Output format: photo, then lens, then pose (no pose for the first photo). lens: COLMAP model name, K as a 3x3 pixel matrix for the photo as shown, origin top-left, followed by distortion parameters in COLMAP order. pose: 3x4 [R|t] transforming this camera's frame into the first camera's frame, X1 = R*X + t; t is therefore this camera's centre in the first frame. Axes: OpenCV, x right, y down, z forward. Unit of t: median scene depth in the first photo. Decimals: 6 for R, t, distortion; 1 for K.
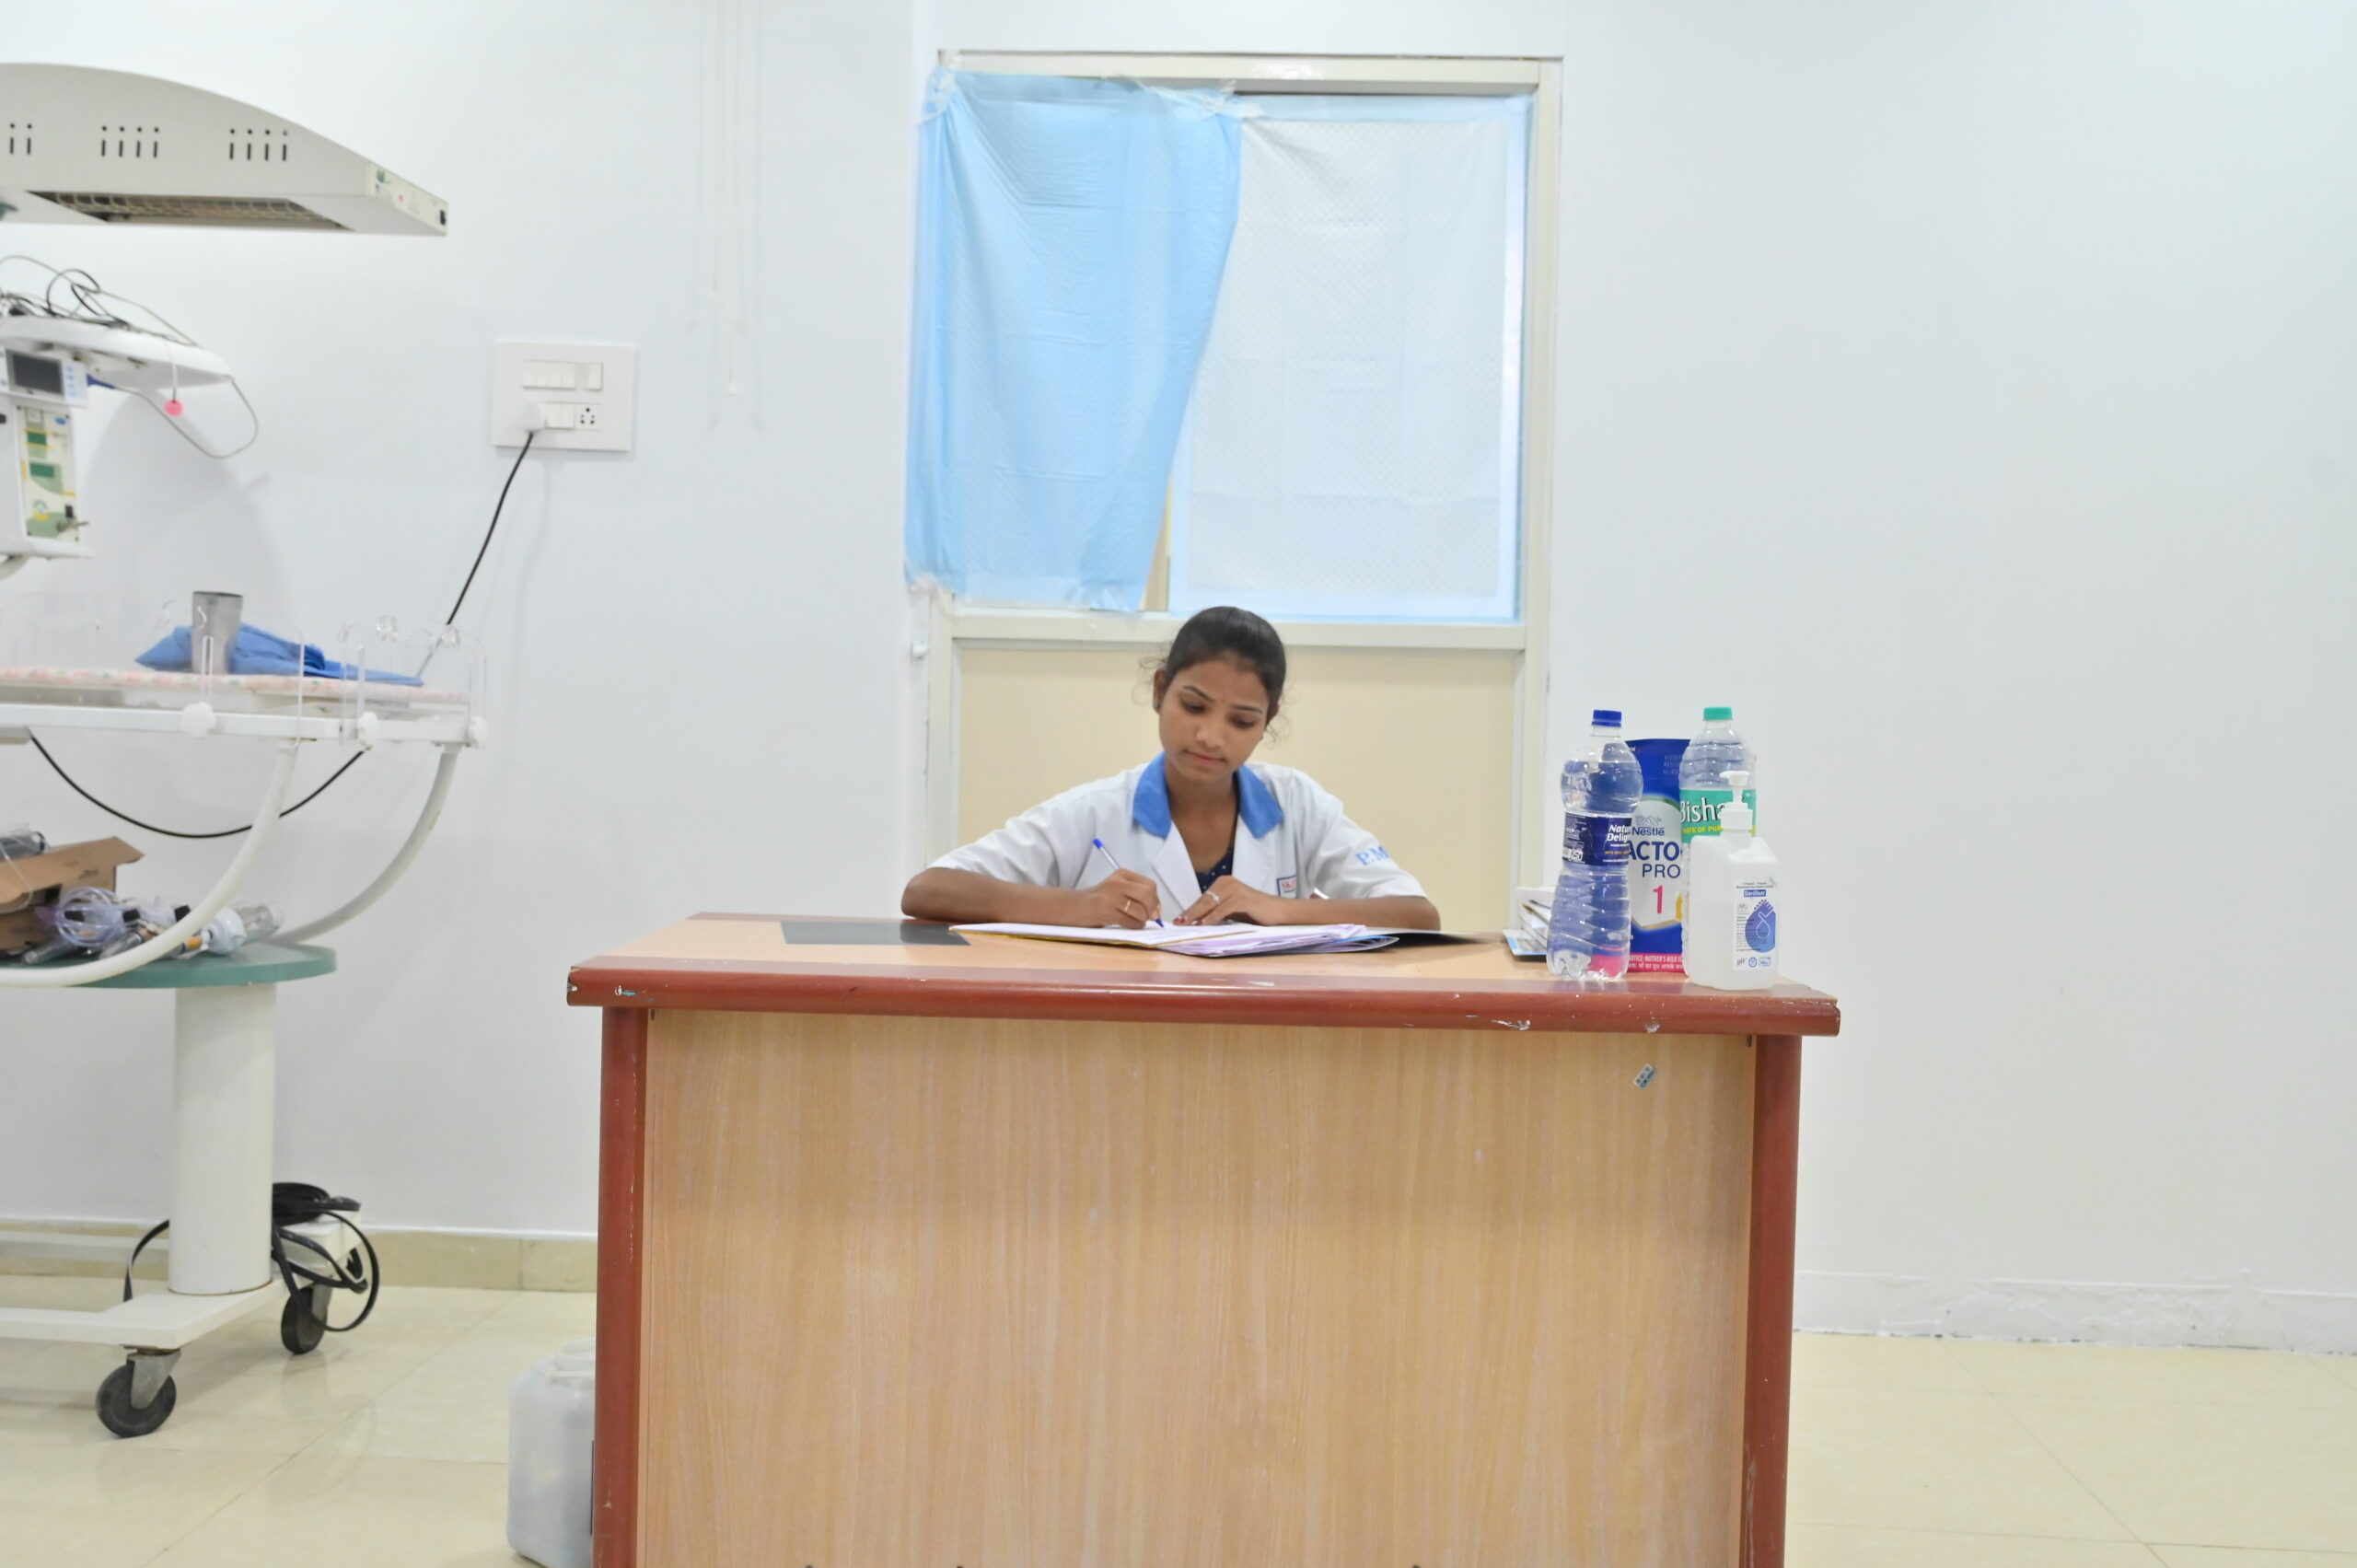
lens RADIAL K [[2198.0, 0, 1179.3], [0, 2198.0, 781.0], [0, 0, 1]] dist [0.005338, 0.000000]
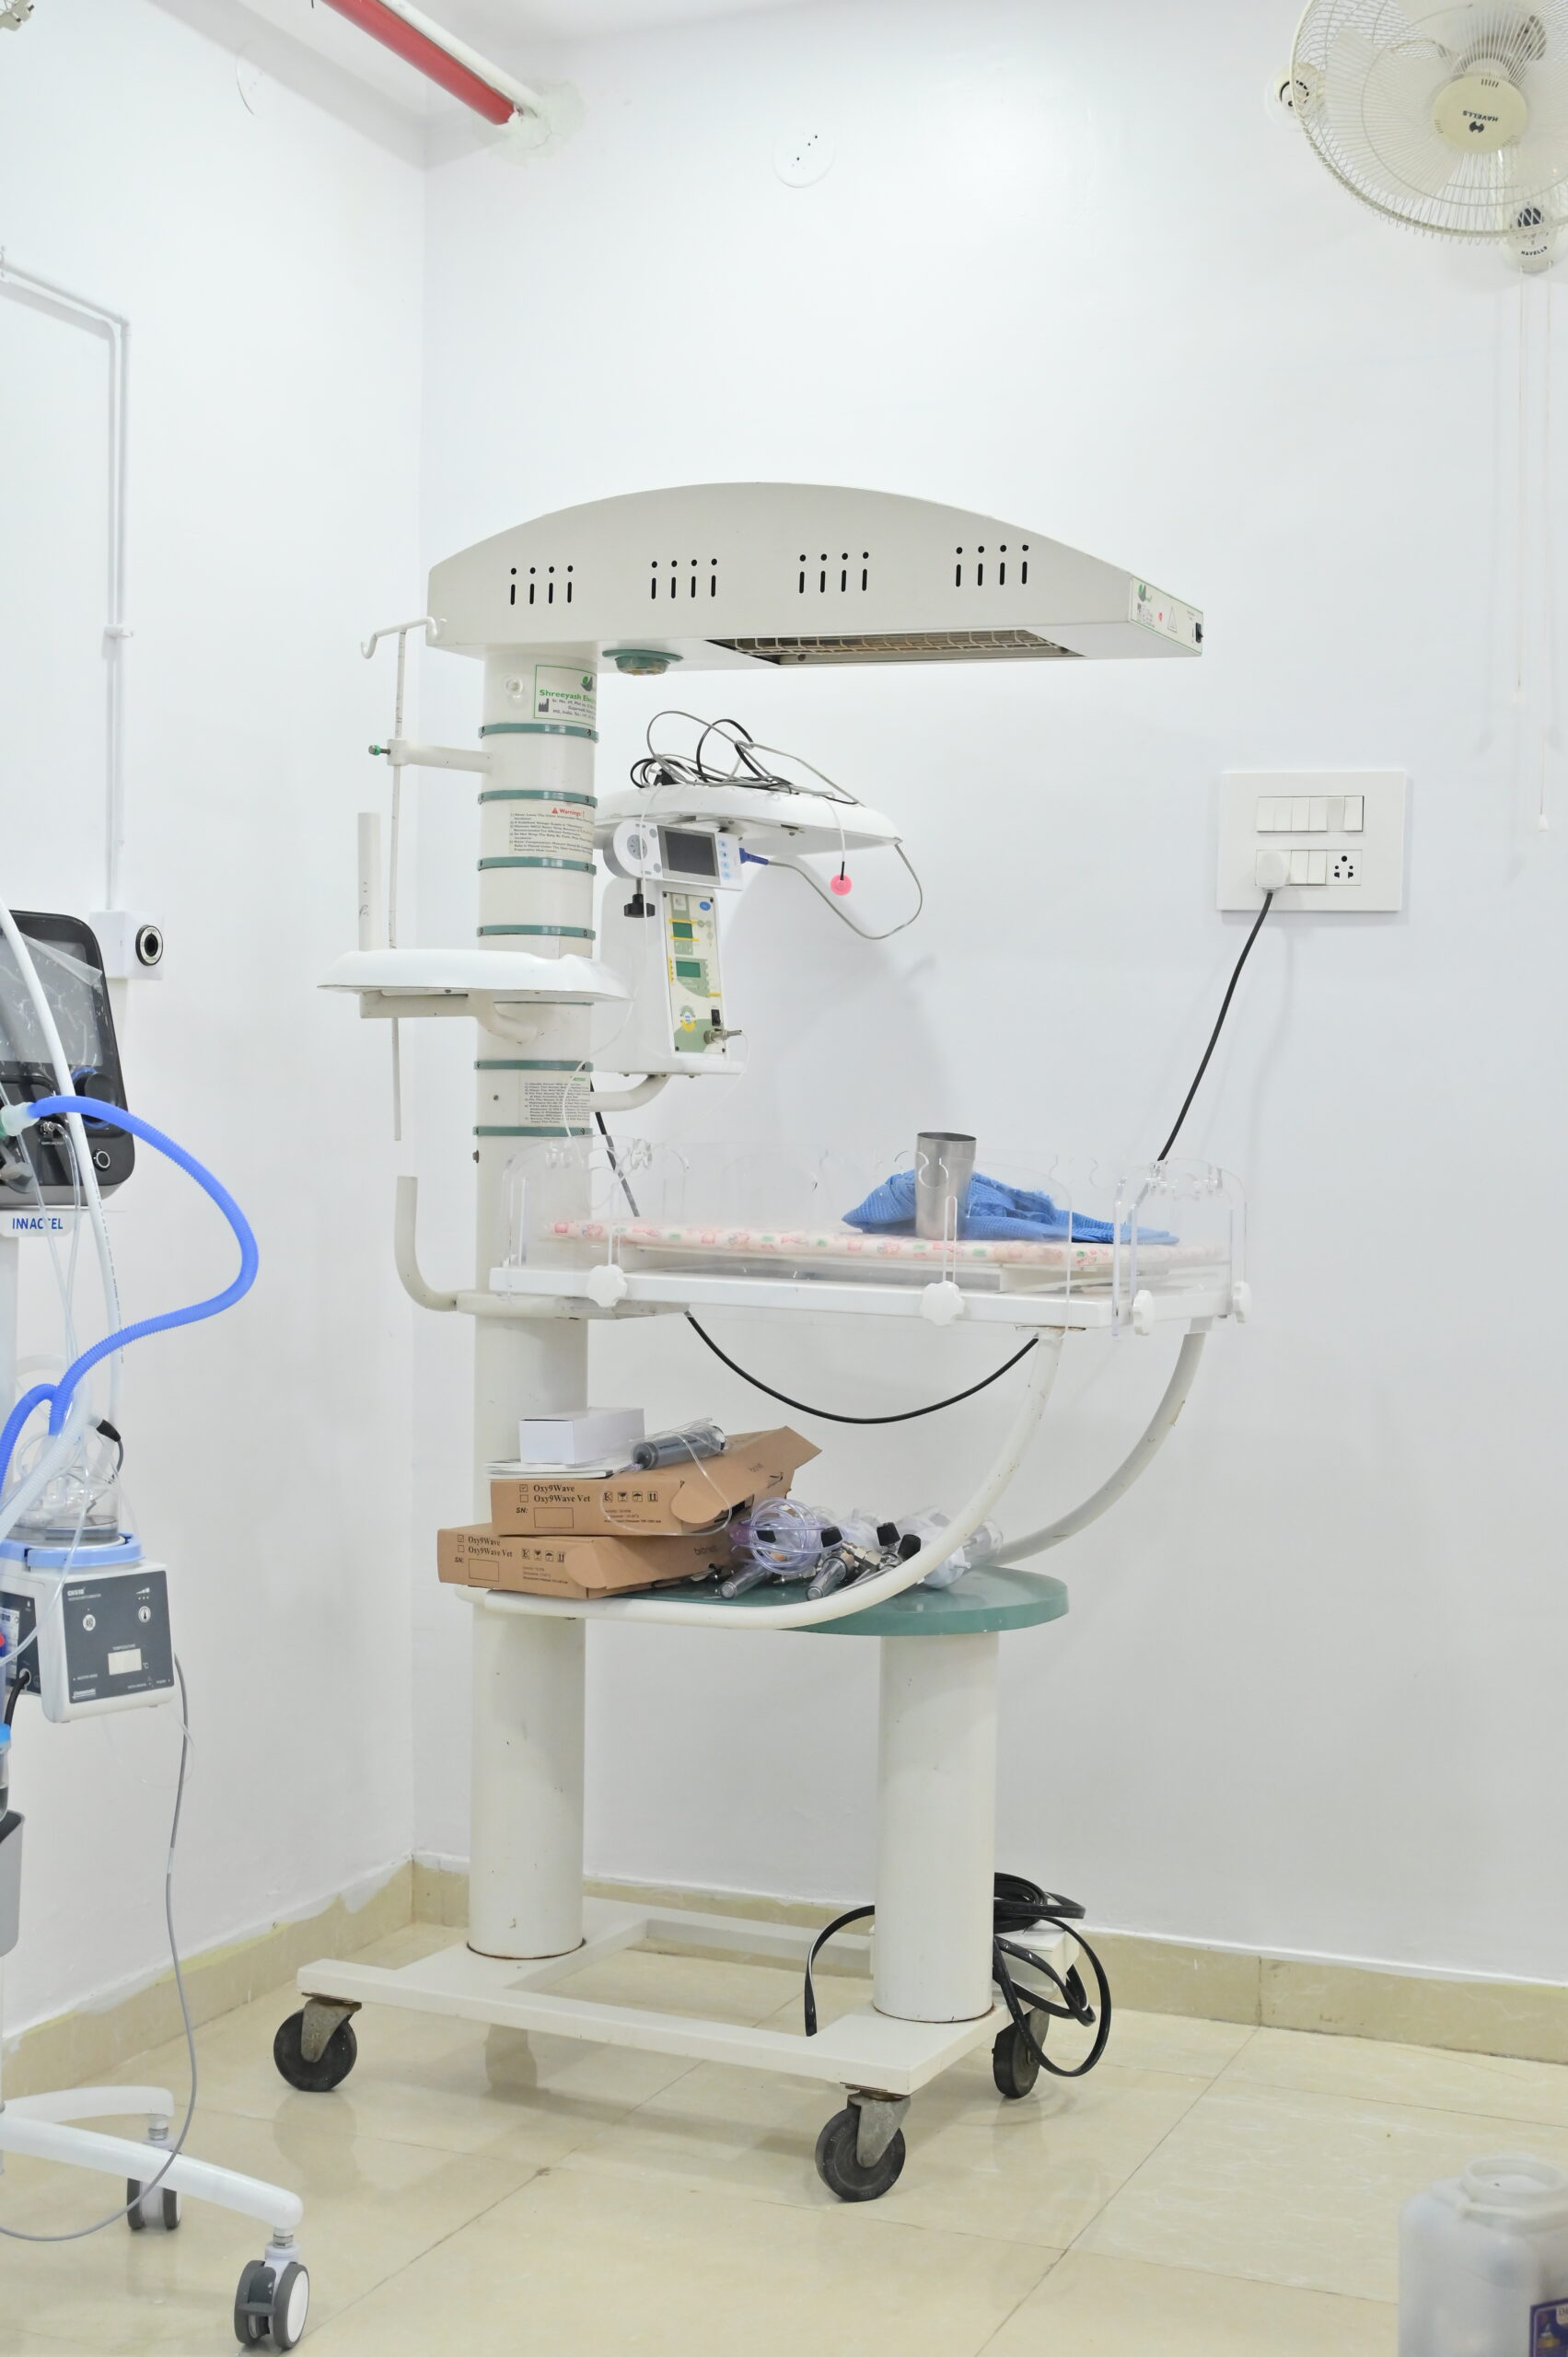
lens RADIAL K [[2977.3, 0, 783.4], [0, 2977.3, 1179.9], [0, 0, 1]] dist [-0.017287, 0.000000]
pose [[0.942849, -0.008858, -0.333104, -0.127375], [0.003156, 0.999839, -0.017655, -0.047184], [0.333207, 0.015595, 0.942725, -0.023878]]
